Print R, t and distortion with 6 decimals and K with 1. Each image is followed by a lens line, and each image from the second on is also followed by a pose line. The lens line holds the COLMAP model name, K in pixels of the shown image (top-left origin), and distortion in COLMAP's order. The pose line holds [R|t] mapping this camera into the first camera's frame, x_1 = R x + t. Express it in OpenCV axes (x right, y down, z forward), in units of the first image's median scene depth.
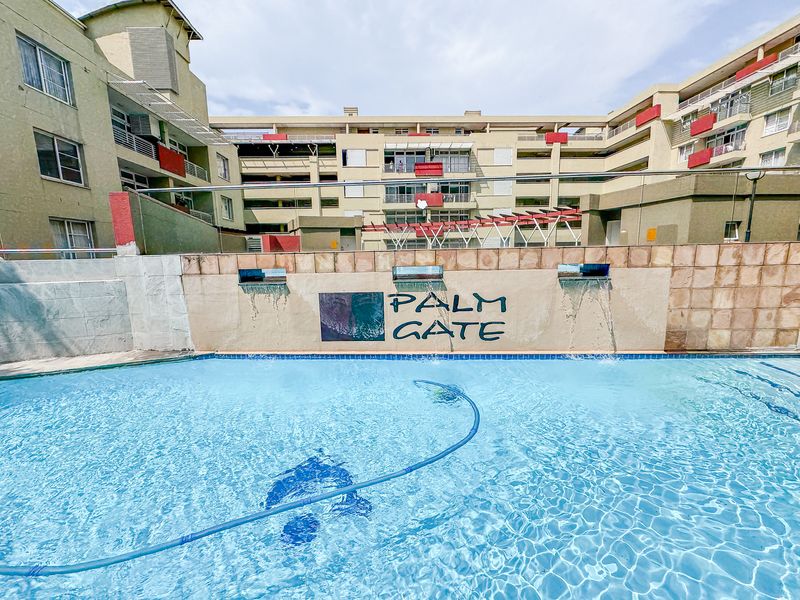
lens RADIAL K [[317.6, 0, 399.7], [0, 317.6, 300.0], [0, 0, 1]] dist [-0.000626, 0.000138]
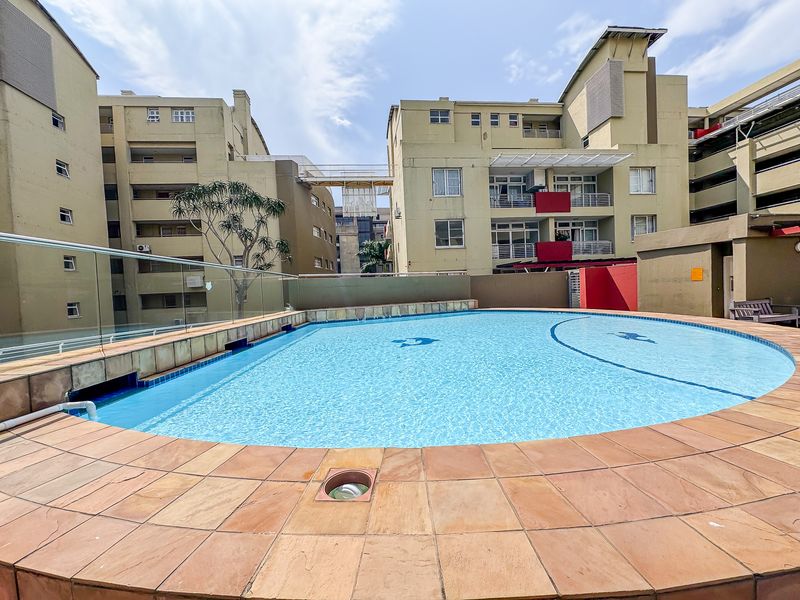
lens RADIAL K [[317.6, 0, 399.7], [0, 317.6, 300.0], [0, 0, 1]] dist [-0.000626, 0.000138]
pose [[0.064373, 0.047738, -0.996783, 0.185727], [-0.096591, 0.994463, 0.041389, -0.057597], [0.993240, 0.093616, 0.068627, 0.249621]]
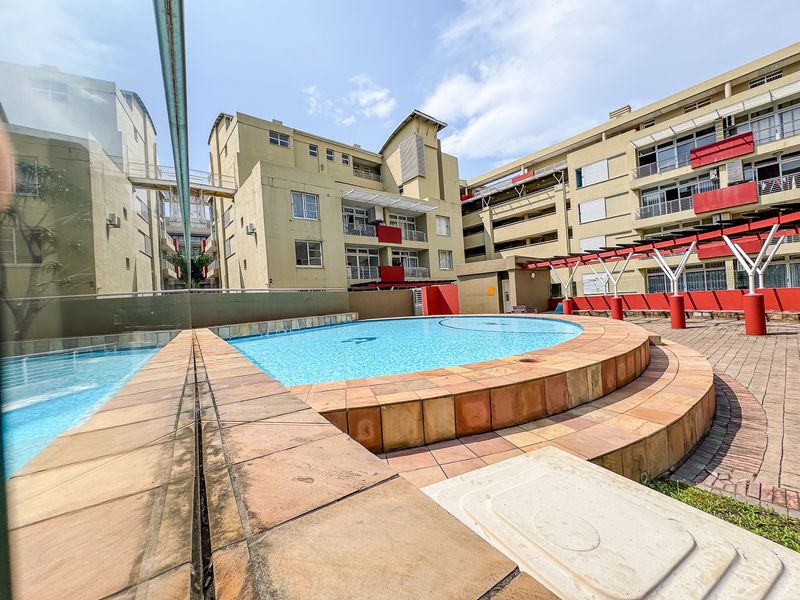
lens RADIAL K [[317.6, 0, 399.7], [0, 317.6, 300.0], [0, 0, 1]] dist [-0.000626, 0.000138]
pose [[0.601187, -0.024288, -0.798739, 0.201373], [-0.055551, 0.995850, -0.072093, -0.039813], [0.797175, 0.087713, 0.597343, 0.148903]]
